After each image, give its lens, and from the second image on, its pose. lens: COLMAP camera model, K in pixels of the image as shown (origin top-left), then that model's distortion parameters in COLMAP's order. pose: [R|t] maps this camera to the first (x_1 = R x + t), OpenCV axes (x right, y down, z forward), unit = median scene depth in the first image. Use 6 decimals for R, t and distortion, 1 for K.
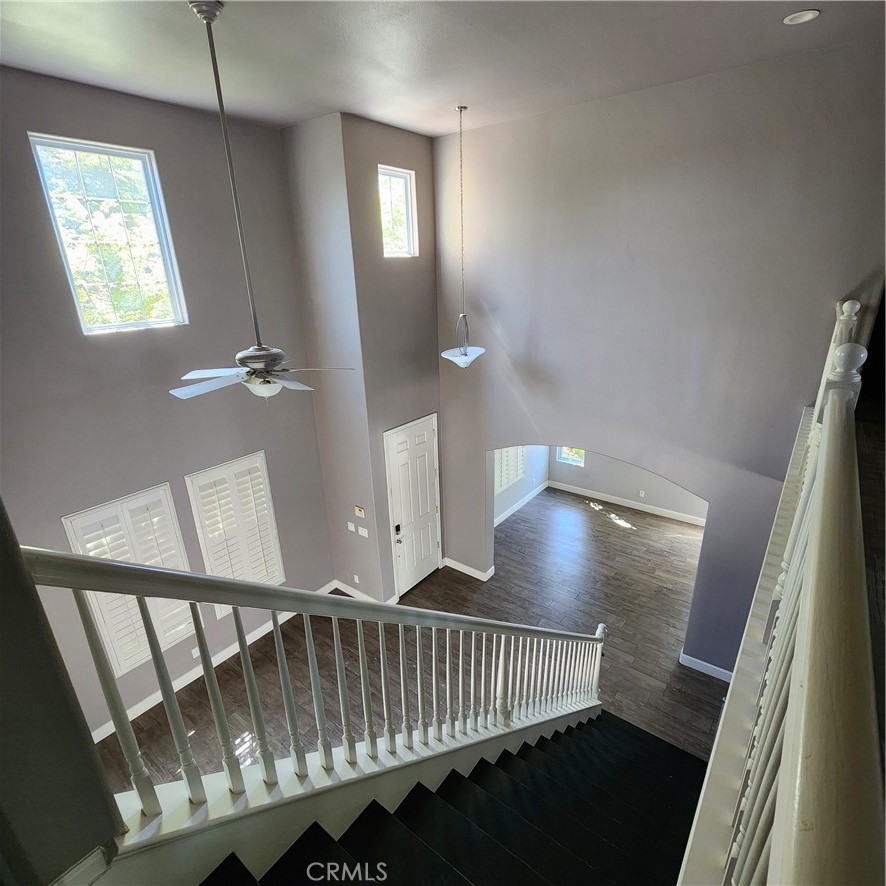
lens RADIAL K [[487.1, 0, 444.9], [0, 487.1, 446.6], [0, 0, 1]] dist [-0.001271, -0.000525]
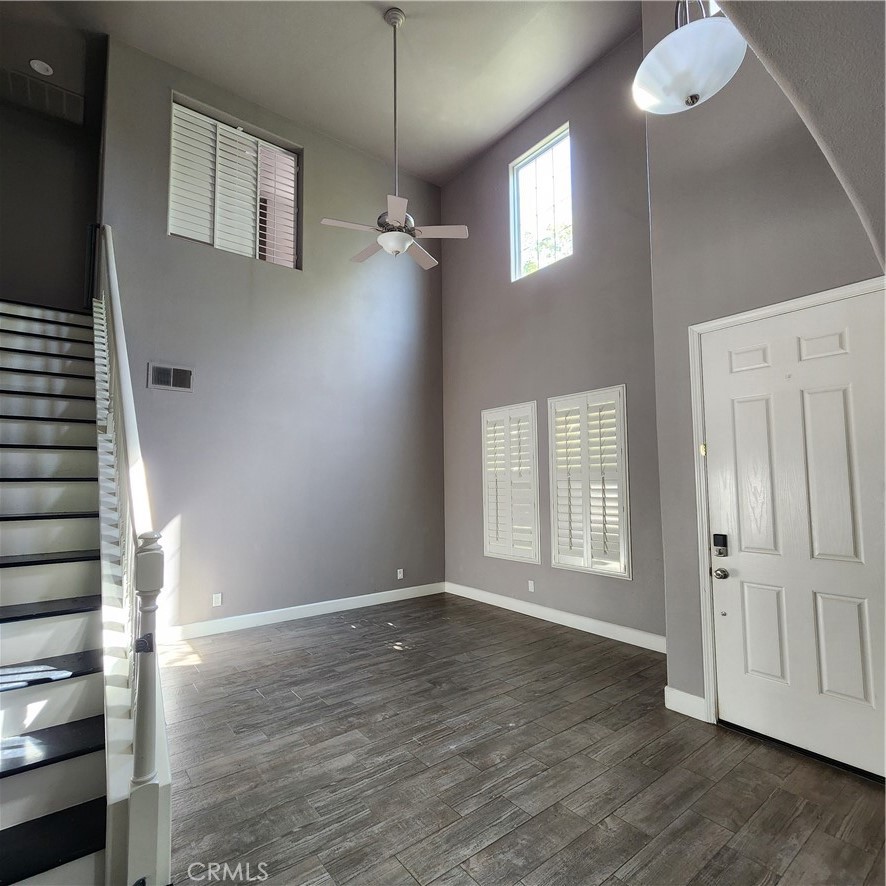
lens RADIAL K [[487.1, 0, 444.9], [0, 487.1, 446.6], [0, 0, 1]] dist [-0.001271, -0.000525]
pose [[-0.264499, -0.056991, -0.962700, 0.488656], [-0.327243, 0.944328, 0.034006, 0.177504], [0.907167, 0.324031, -0.268424, 0.994413]]
